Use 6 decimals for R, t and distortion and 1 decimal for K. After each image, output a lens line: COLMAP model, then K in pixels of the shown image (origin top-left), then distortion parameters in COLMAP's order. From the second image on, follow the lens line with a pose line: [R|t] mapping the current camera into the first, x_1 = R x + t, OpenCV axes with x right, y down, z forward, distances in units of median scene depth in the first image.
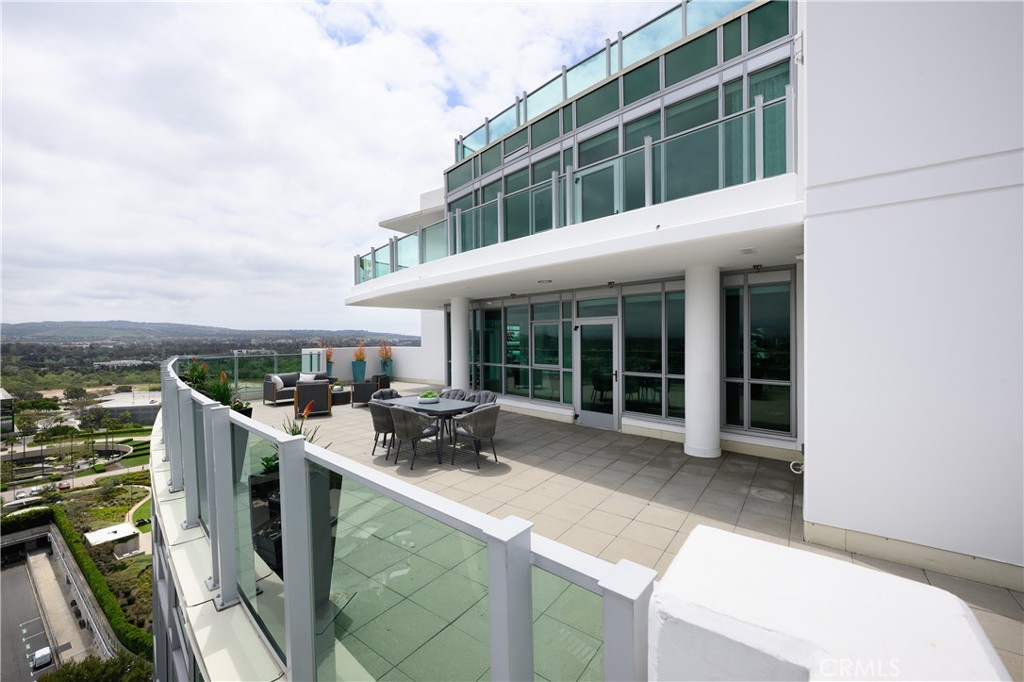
lens RADIAL K [[402.7, 0, 509.5], [0, 402.7, 340.2], [0, 0, 1]] dist [-0.000350, 0.000185]
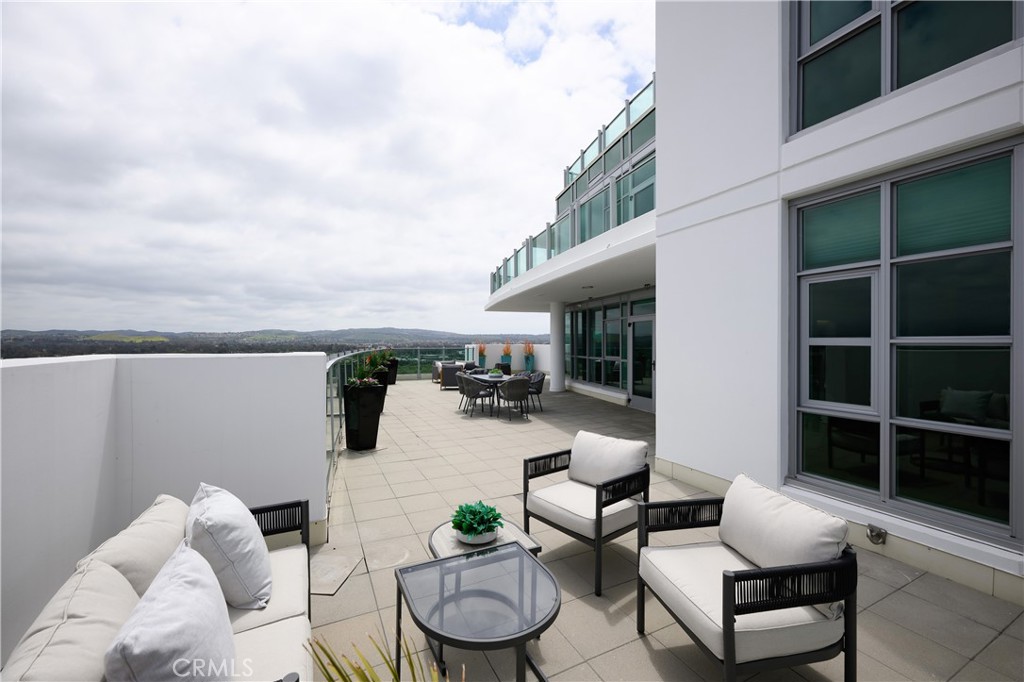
lens RADIAL K [[402.7, 0, 509.7], [0, 402.7, 344.3], [0, 0, 1]] dist [-0.000350, 0.000185]
pose [[0.892369, 0.010545, -0.451183, 0.366027], [-0.009490, 0.999944, 0.004601, 0.023132], [0.451206, 0.000176, 0.892420, -0.192090]]
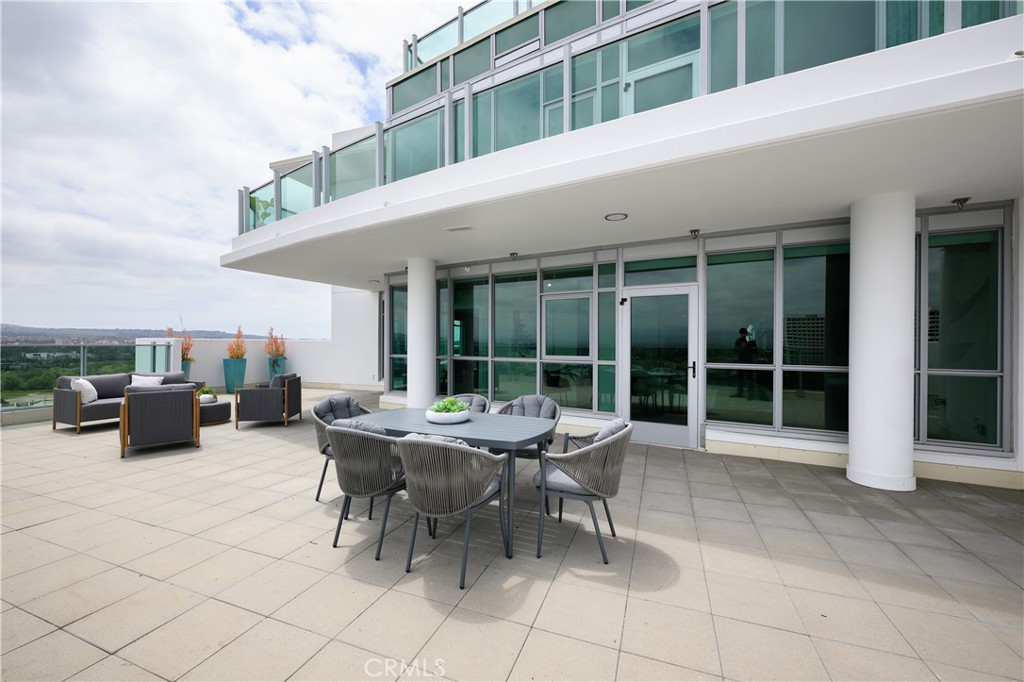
lens RADIAL K [[402.7, 0, 507.9], [0, 402.7, 344.1], [0, 0, 1]] dist [-0.000350, 0.000185]
pose [[0.962725, 0.011325, 0.270245, -0.199314], [-0.010603, 0.999935, -0.004130, 0.045610], [-0.270274, 0.001110, 0.962783, 0.375449]]
